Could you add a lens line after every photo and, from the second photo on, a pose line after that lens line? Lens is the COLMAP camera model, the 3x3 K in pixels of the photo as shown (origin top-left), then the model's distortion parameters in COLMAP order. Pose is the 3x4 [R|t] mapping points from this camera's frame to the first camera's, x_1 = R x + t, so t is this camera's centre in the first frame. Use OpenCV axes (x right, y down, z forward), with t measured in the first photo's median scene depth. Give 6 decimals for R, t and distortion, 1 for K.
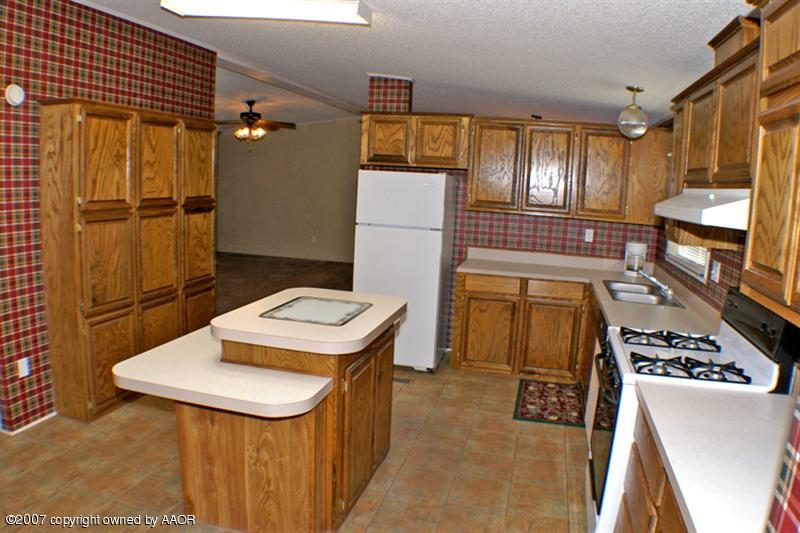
lens RADIAL K [[570.4, 0, 400.0], [0, 570.4, 266.5], [0, 0, 1]] dist [-0.208475, 0.065292]
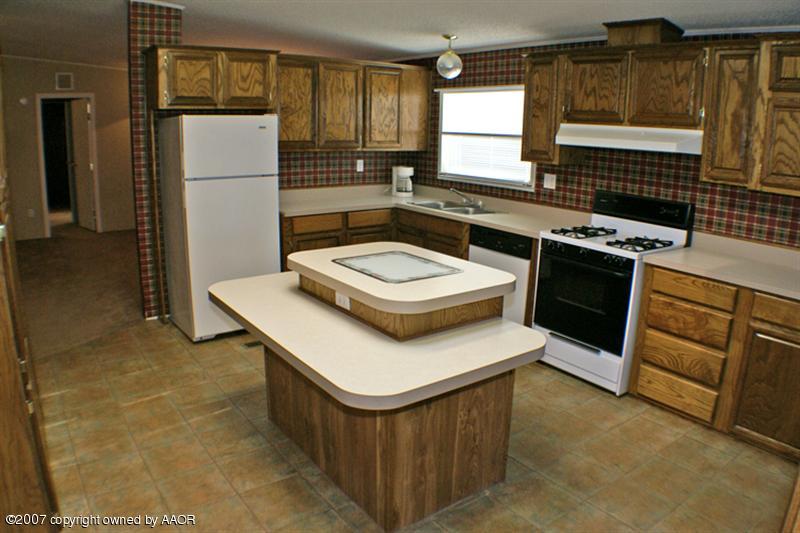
lens RADIAL K [[575.8, 0, 400.0], [0, 575.8, 266.5], [0, 0, 1]] dist [-0.172353, 0.006198]
pose [[0.641880, -0.220608, 0.734386, -0.504318], [0.131188, 0.975195, 0.178284, -0.055920], [-0.755500, -0.018094, 0.654899, 0.216194]]
